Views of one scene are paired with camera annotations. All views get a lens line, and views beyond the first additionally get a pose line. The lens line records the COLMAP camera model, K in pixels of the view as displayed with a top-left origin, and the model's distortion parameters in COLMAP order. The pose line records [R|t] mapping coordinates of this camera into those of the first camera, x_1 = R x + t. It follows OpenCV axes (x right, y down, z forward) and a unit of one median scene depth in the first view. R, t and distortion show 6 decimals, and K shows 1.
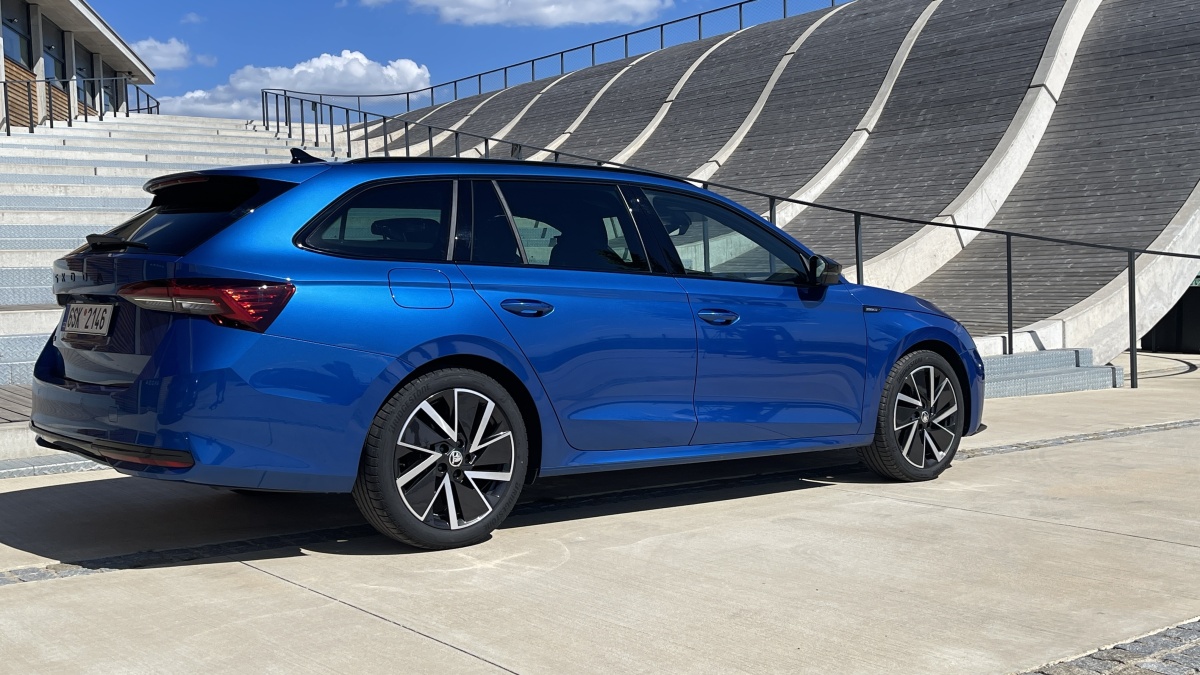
lens RADIAL K [[1276.3, 0, 600.0], [0, 1276.3, 337.5], [0, 0, 1]] dist [-0.001018, -0.022901]
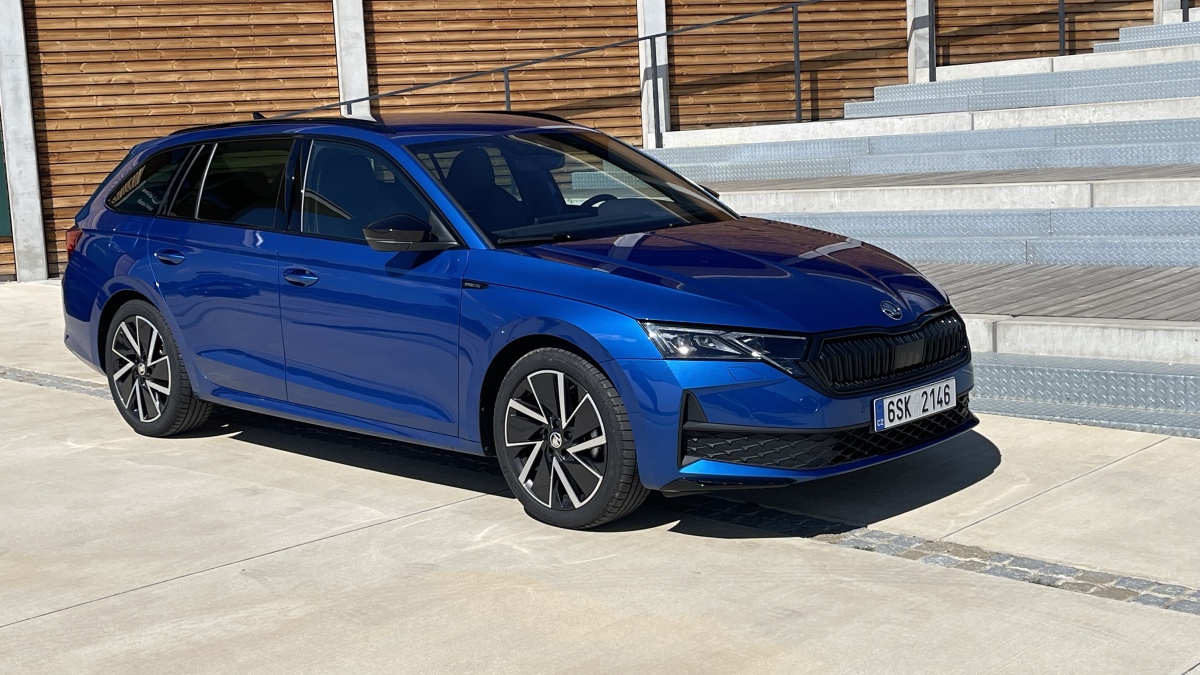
lens RADIAL K [[1511.6, 0, 582.3], [0, 1511.6, 337.1], [0, 0, 1]] dist [0.084410, -0.001561]
pose [[0.159861, 0.148657, -0.975882, 1.442157], [0.009654, 0.988313, 0.152132, -0.165395], [0.987092, -0.033741, 0.156558, 1.188057]]
